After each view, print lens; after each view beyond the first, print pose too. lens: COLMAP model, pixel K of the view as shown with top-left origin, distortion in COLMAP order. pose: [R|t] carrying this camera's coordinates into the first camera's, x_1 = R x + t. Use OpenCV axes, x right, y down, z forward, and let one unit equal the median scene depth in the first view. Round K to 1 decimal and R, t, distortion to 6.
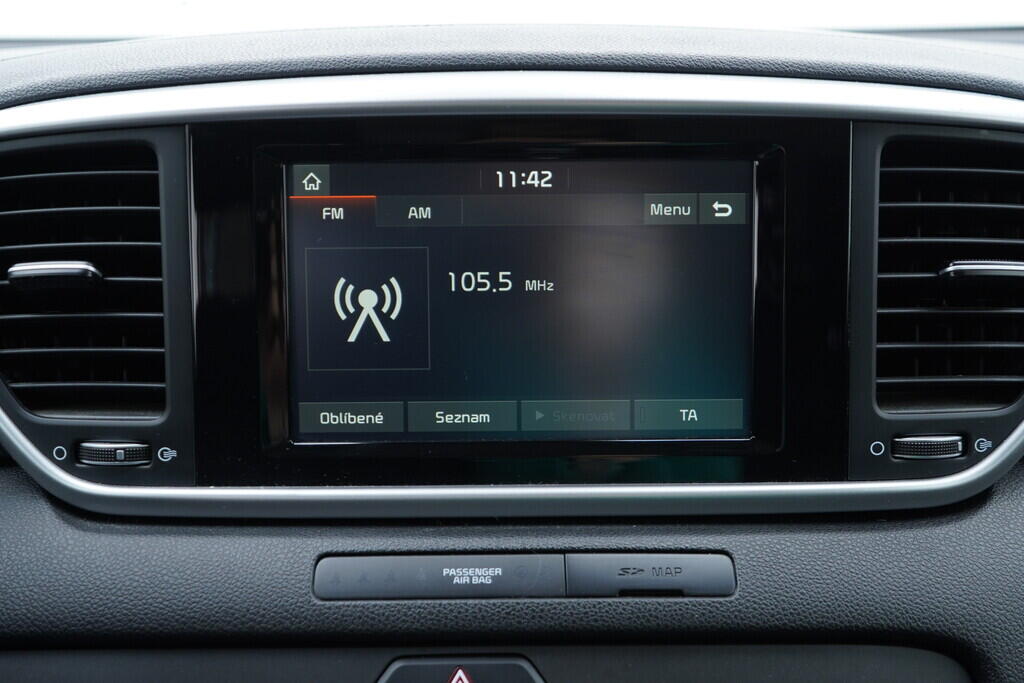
lens RADIAL K [[1054.2, 0, 514.5], [0, 1054.2, 340.2], [0, 0, 1]] dist [0.002857, 0.000000]
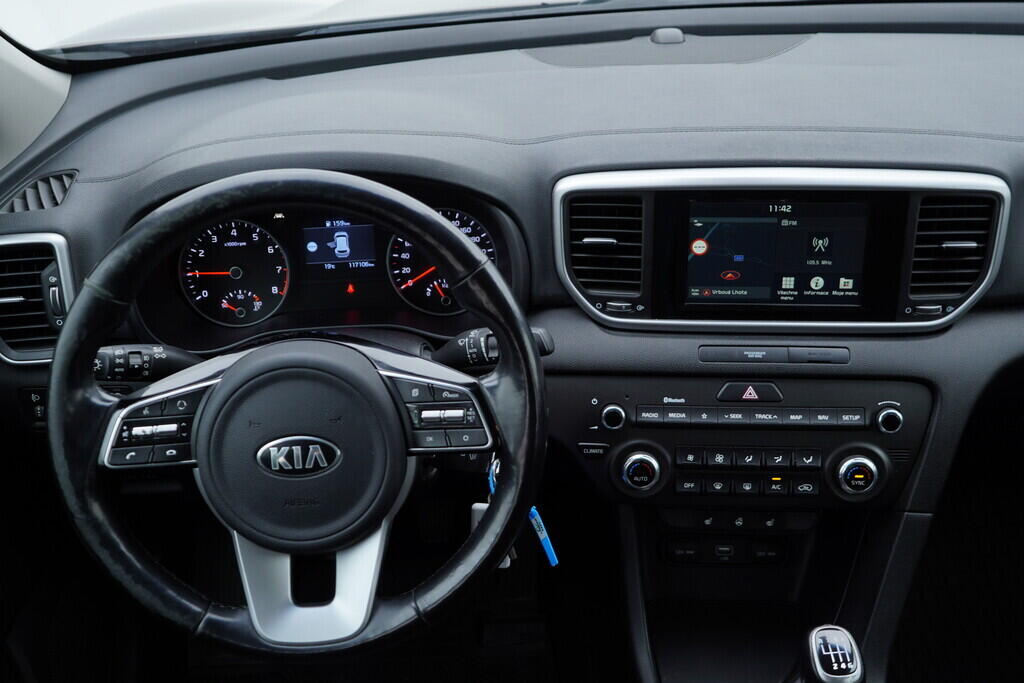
lens RADIAL K [[1054.2, 0, 513.4], [0, 1054.2, 342.1], [0, 0, 1]] dist [0.002857, 0.000000]
pose [[0.995987, 0.021763, -0.086812, -0.424866], [0.004395, 0.956920, 0.290317, -0.610778], [0.089391, -0.289533, 0.952985, -1.685702]]
